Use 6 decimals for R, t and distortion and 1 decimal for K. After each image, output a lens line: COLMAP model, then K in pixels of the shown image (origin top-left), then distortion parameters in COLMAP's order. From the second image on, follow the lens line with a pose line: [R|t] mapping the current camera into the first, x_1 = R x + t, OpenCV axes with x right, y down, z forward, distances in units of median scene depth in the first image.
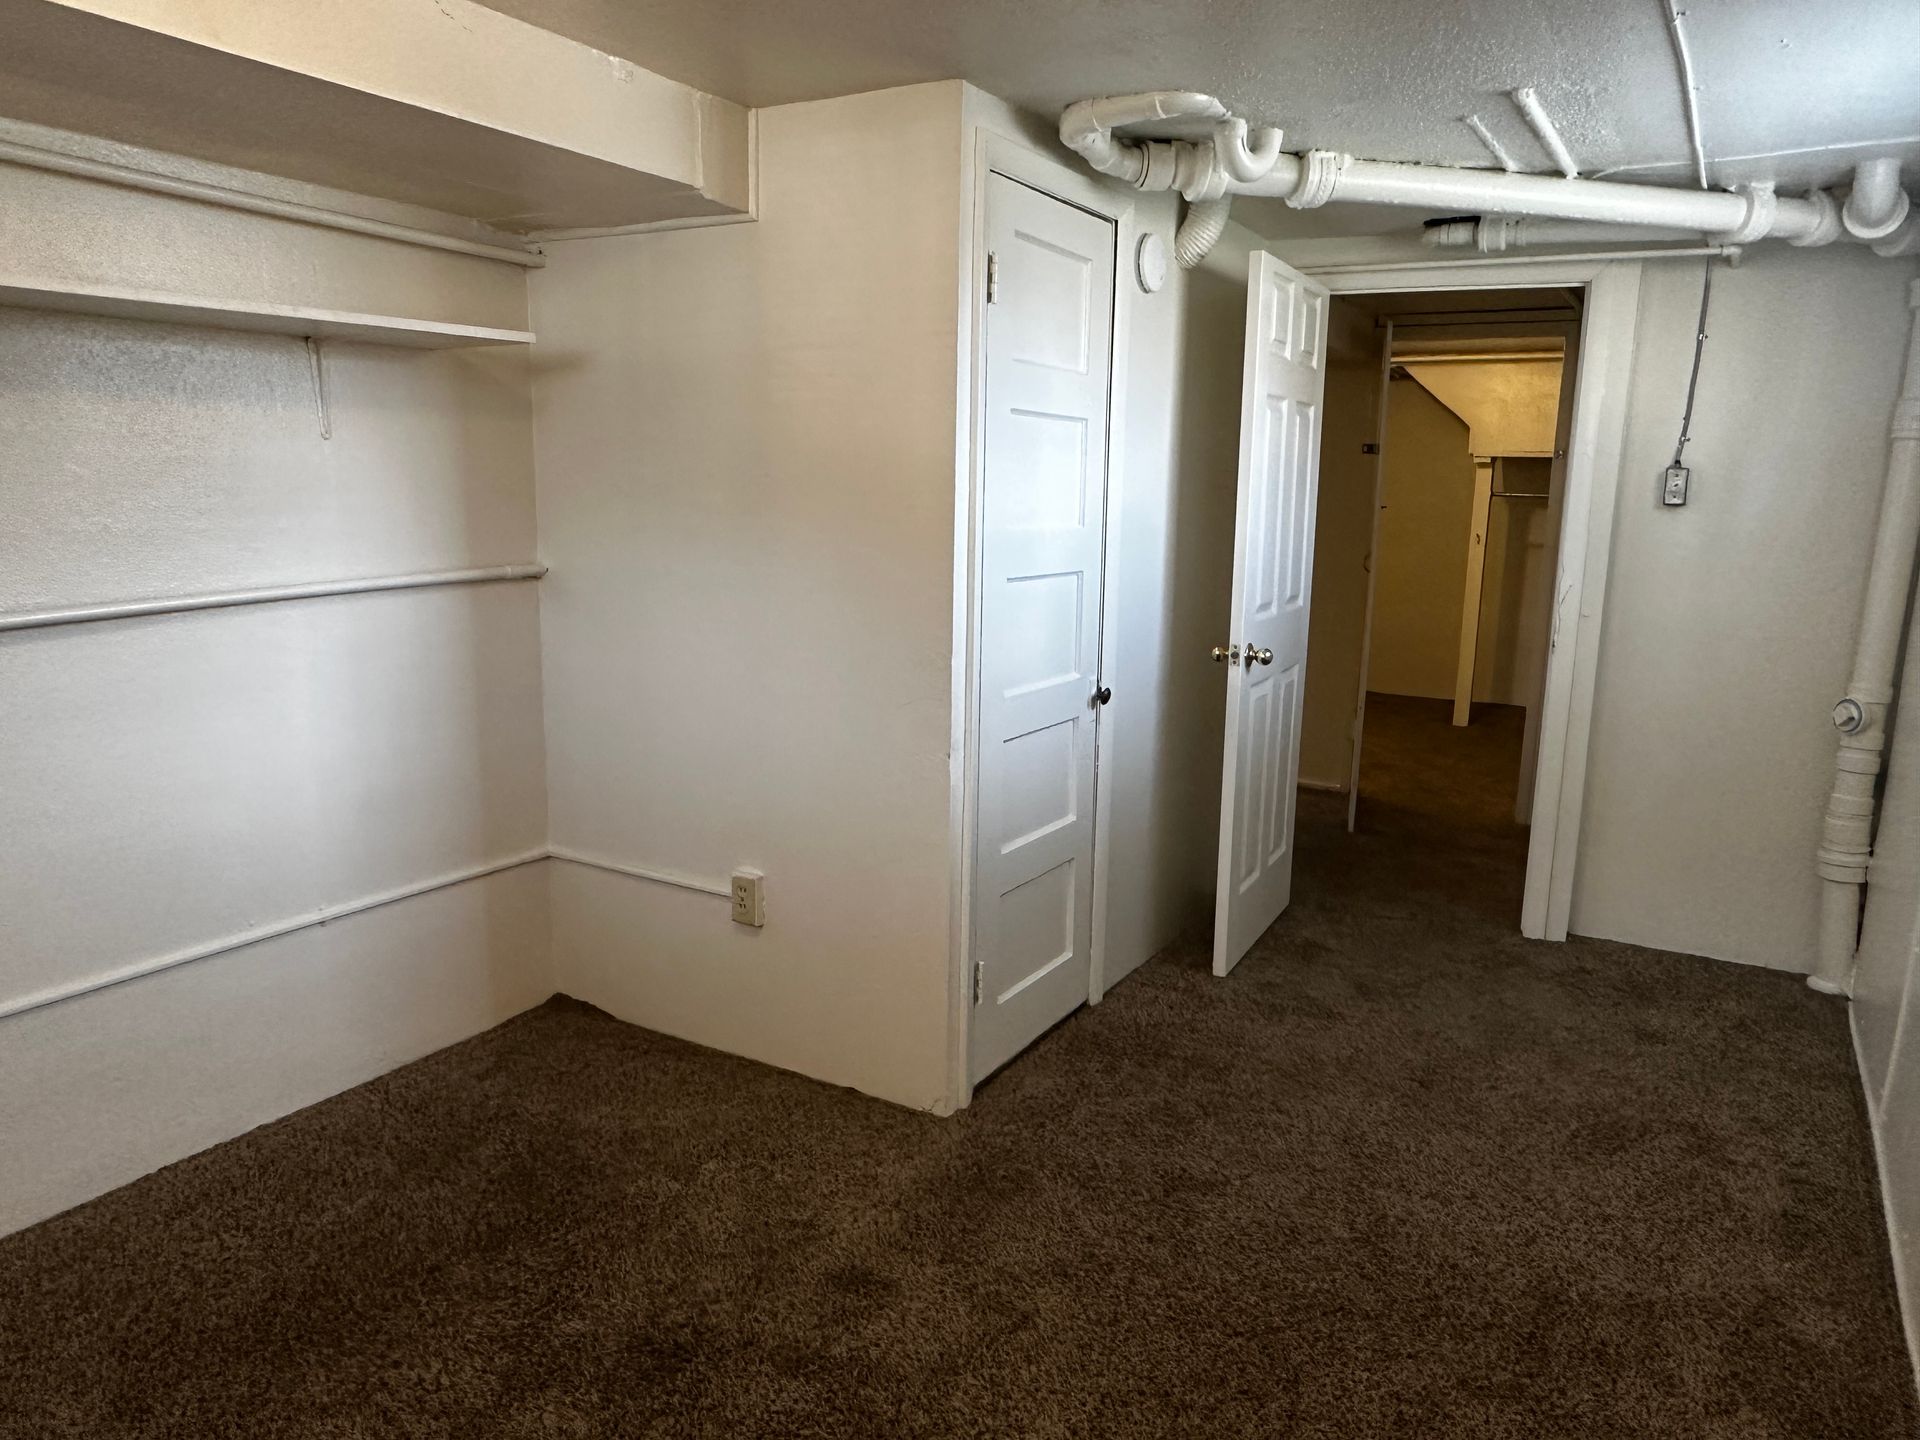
lens RADIAL K [[1315.3, 0, 960.8], [0, 1315.3, 718.3], [0, 0, 1]] dist [-0.006552, 0.001390]
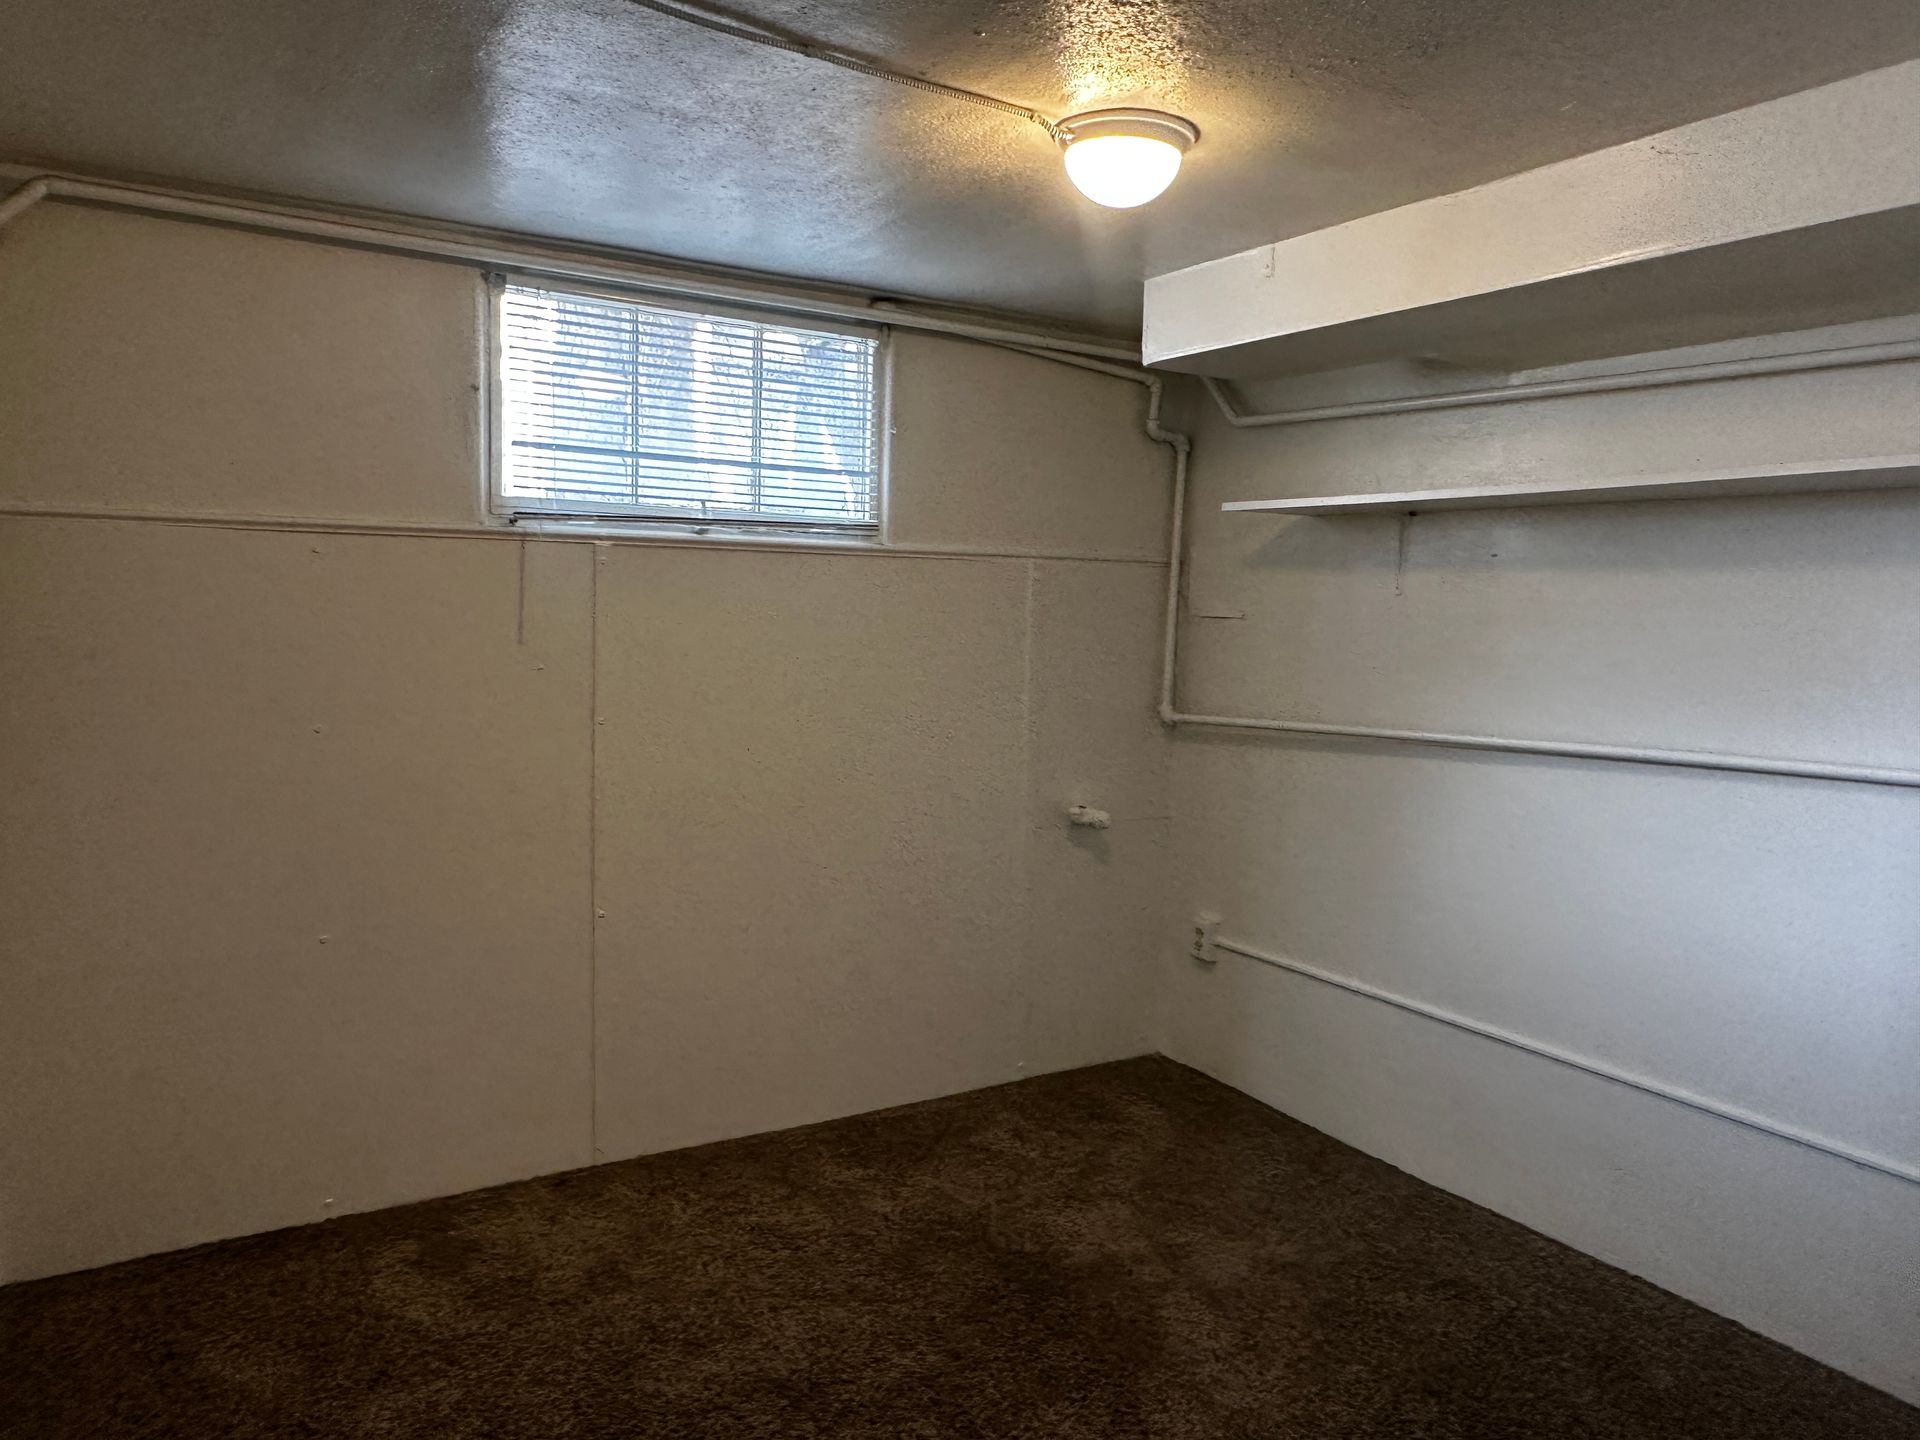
lens RADIAL K [[1315.3, 0, 960.1], [0, 1315.3, 726.4], [0, 0, 1]] dist [-0.006552, 0.001390]
pose [[-0.454805, 0.058547, -0.888664, 0.574989], [-0.188917, 0.968786, 0.160511, -0.161026], [0.870323, 0.240885, -0.429548, 0.878759]]
